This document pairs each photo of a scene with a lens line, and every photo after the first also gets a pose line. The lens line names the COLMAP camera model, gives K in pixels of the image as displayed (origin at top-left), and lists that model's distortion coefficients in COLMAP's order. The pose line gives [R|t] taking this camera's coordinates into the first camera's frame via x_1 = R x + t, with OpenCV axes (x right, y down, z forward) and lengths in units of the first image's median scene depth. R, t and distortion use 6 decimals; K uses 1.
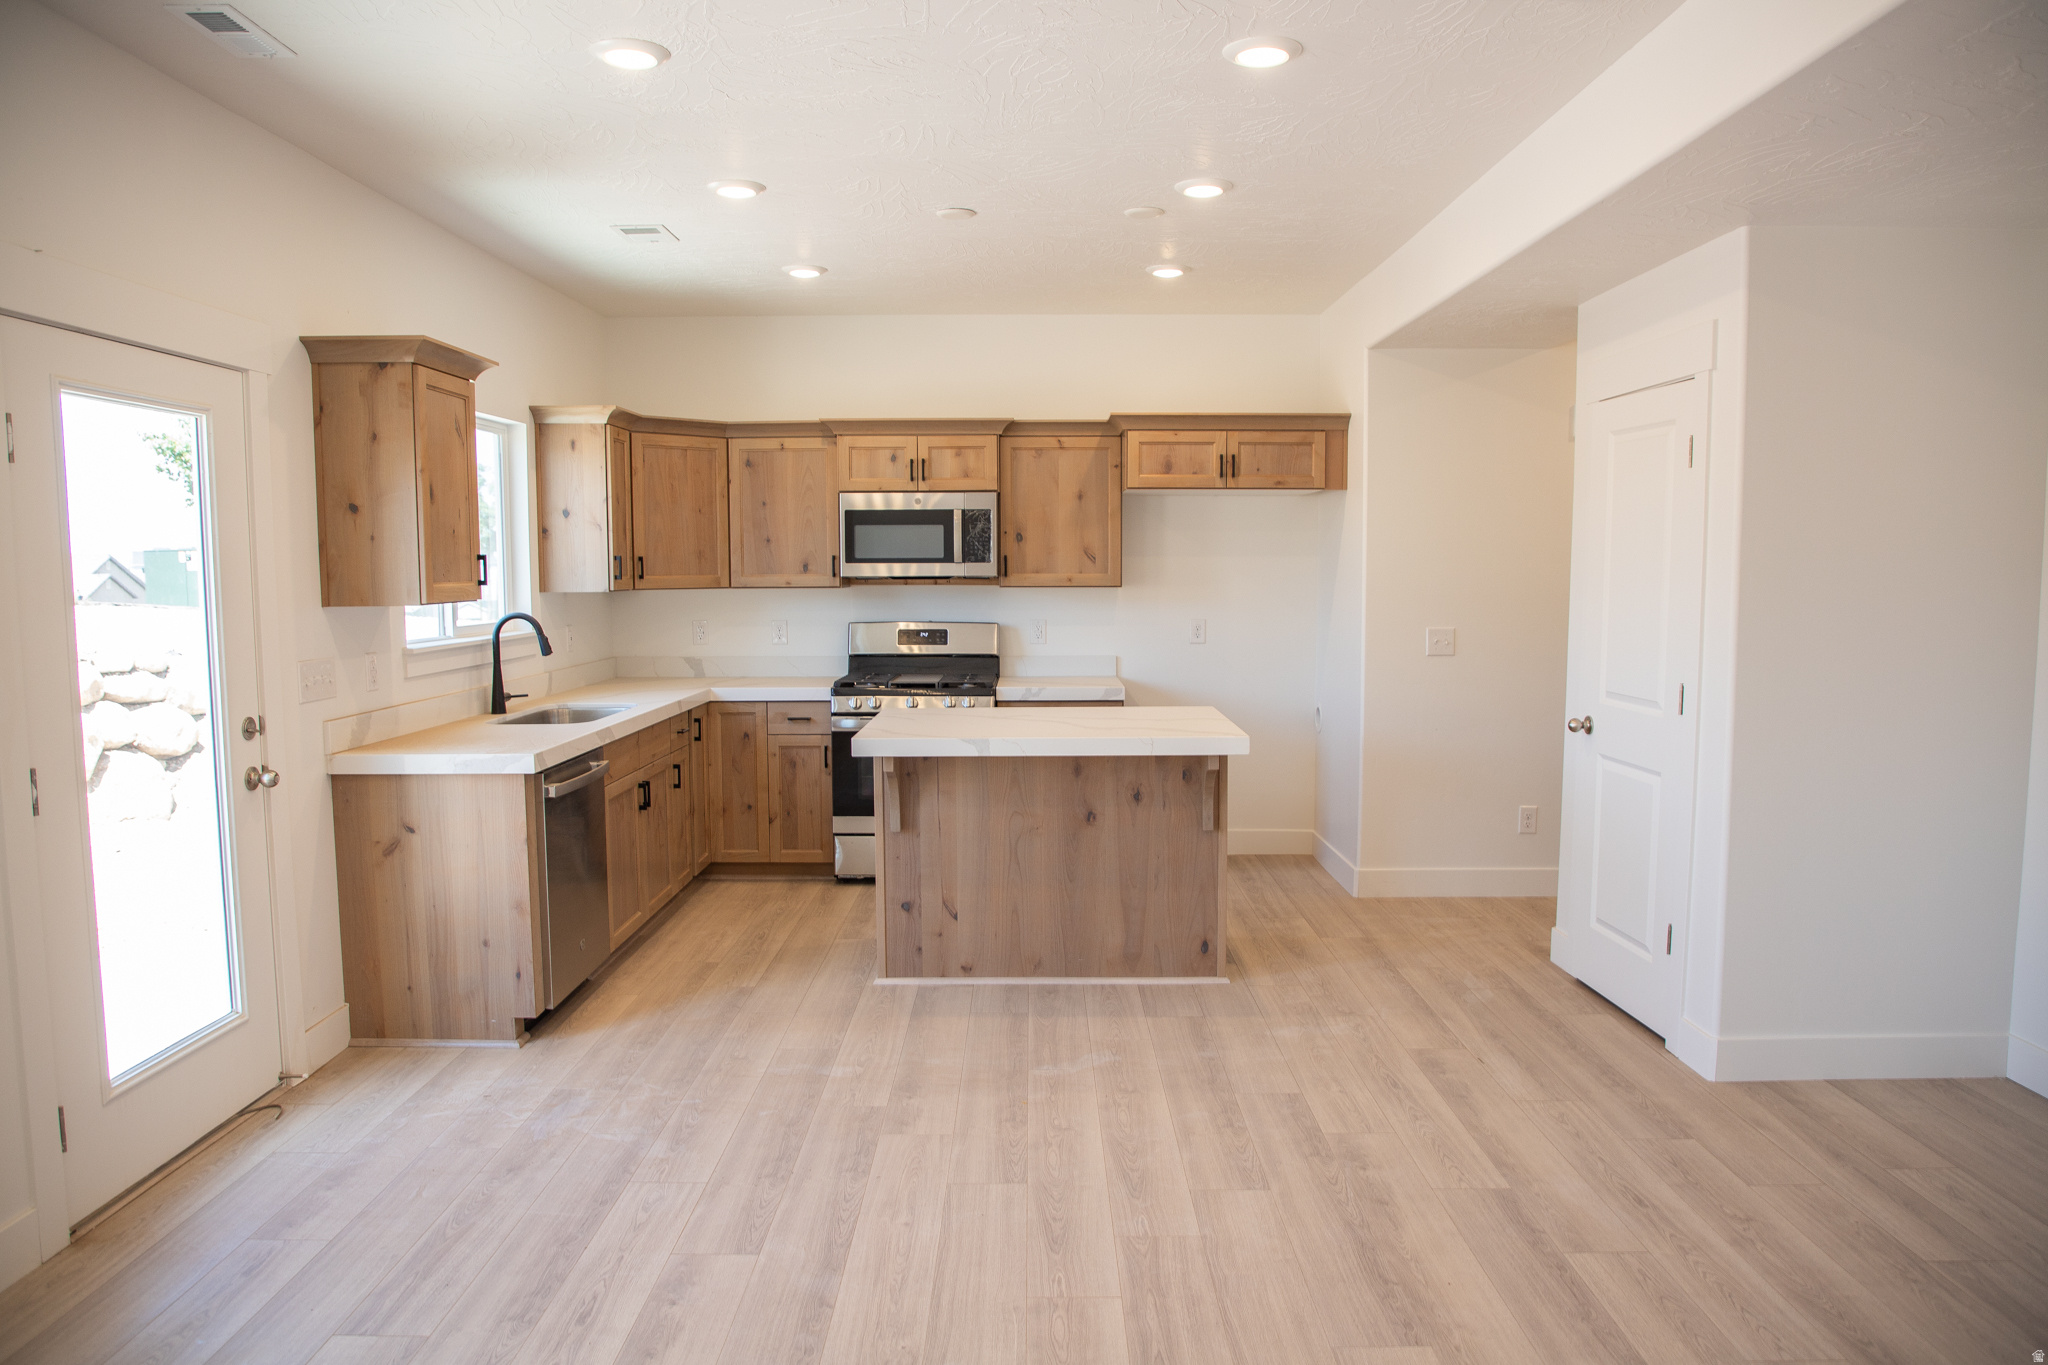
lens RADIAL K [[1446.7, 0, 1017.9], [0, 1446.7, 693.0], [0, 0, 1]] dist [0.002073, 0.000825]
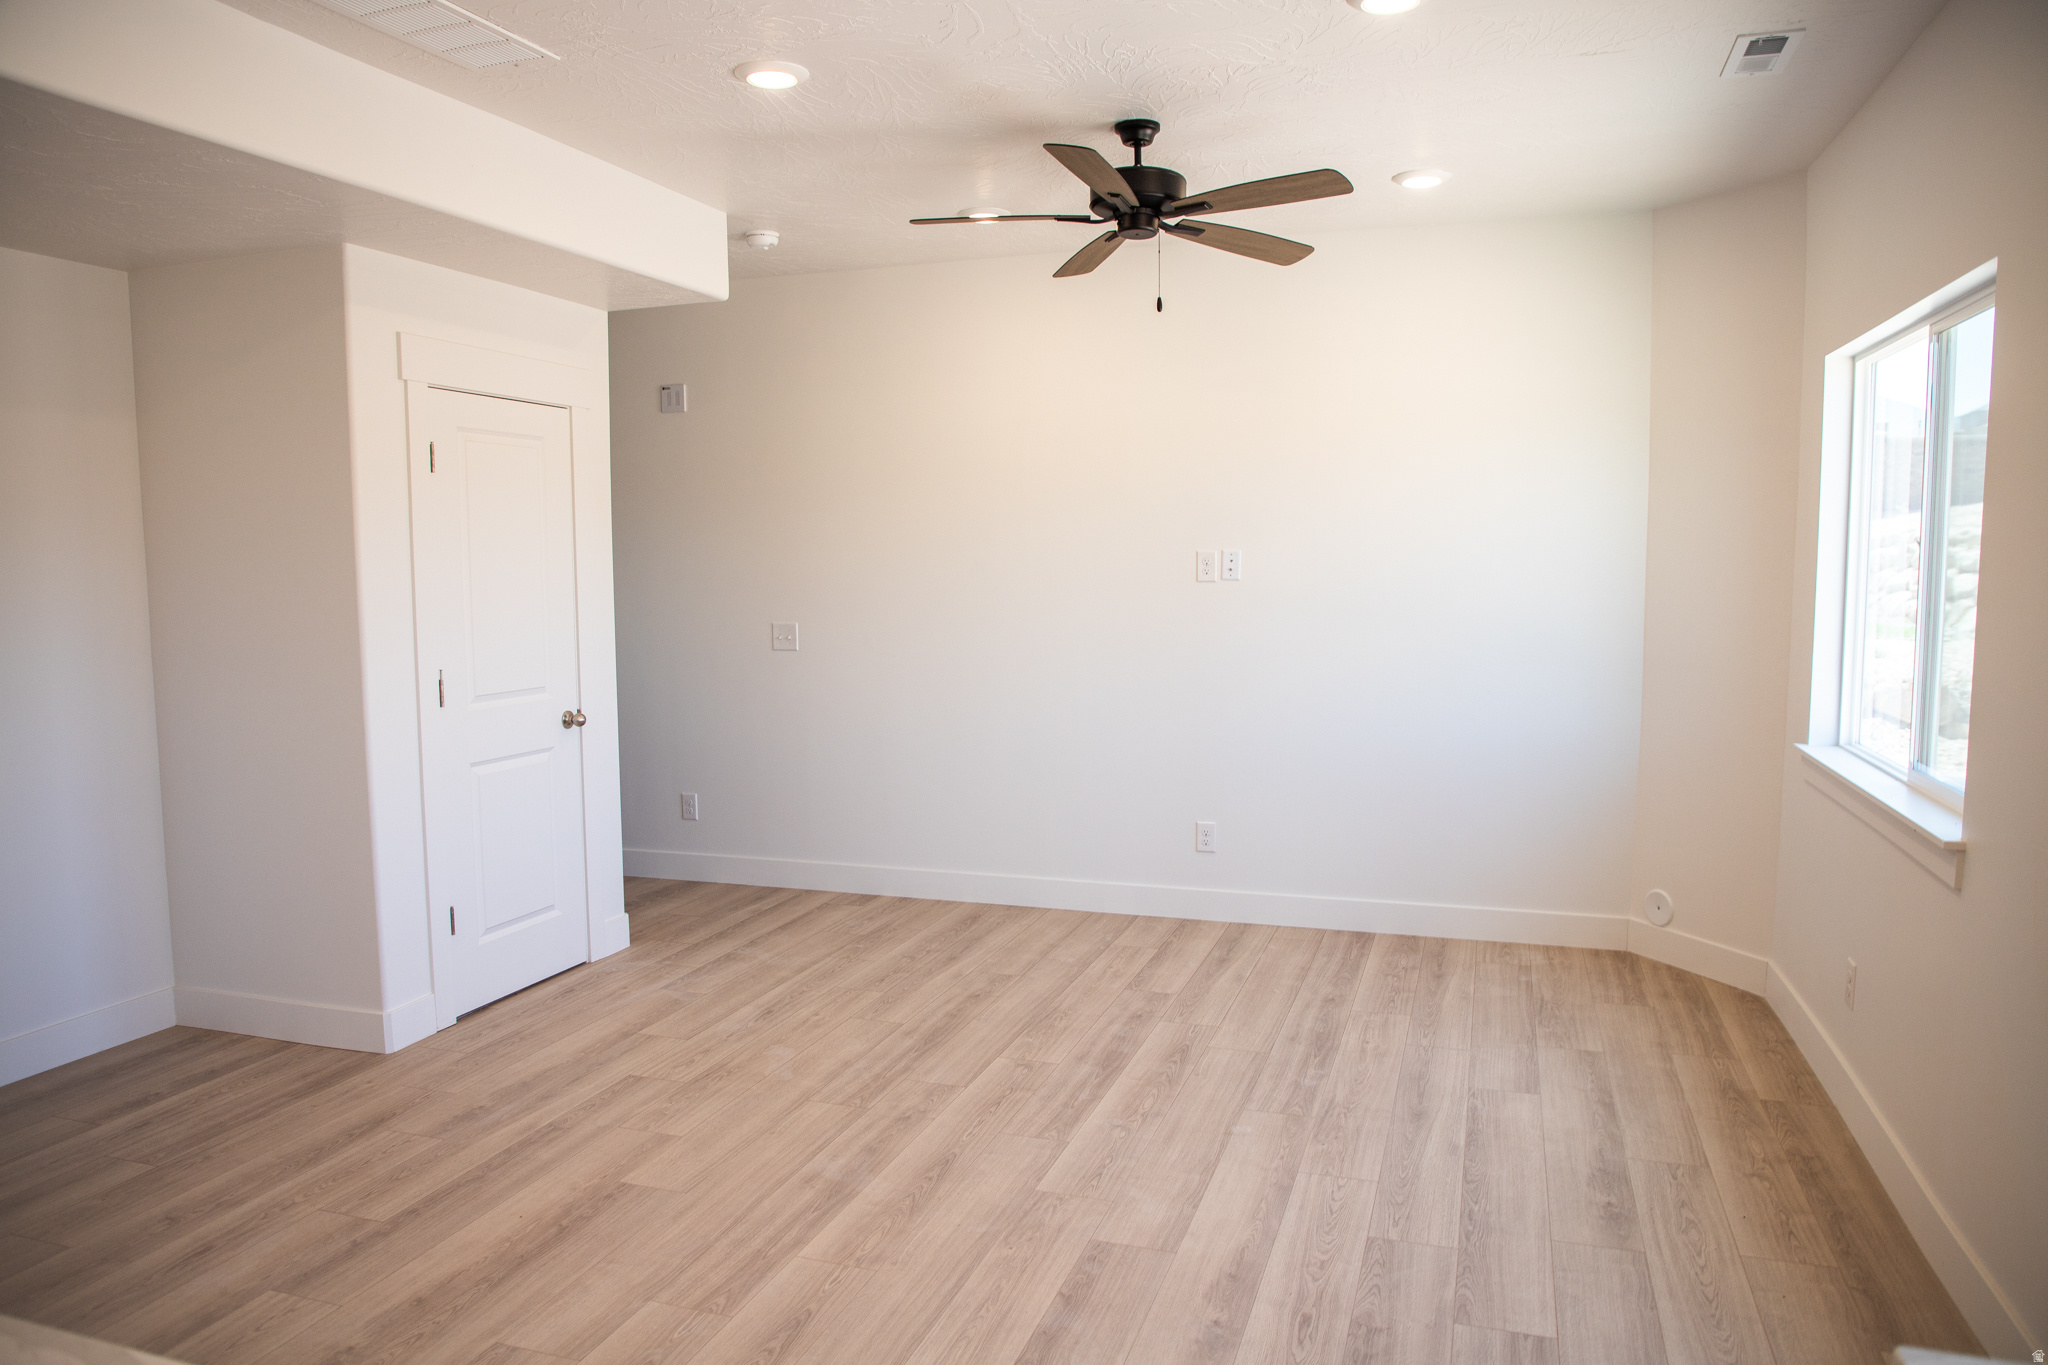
lens RADIAL K [[1446.7, 0, 1017.9], [0, 1446.7, 693.0], [0, 0, 1]] dist [0.002073, 0.000825]
pose [[-0.950638, -0.015375, 0.309922, -0.412857], [0.041044, 0.983766, 0.174699, -0.168656], [-0.307577, 0.178796, -0.934574, 1.903784]]
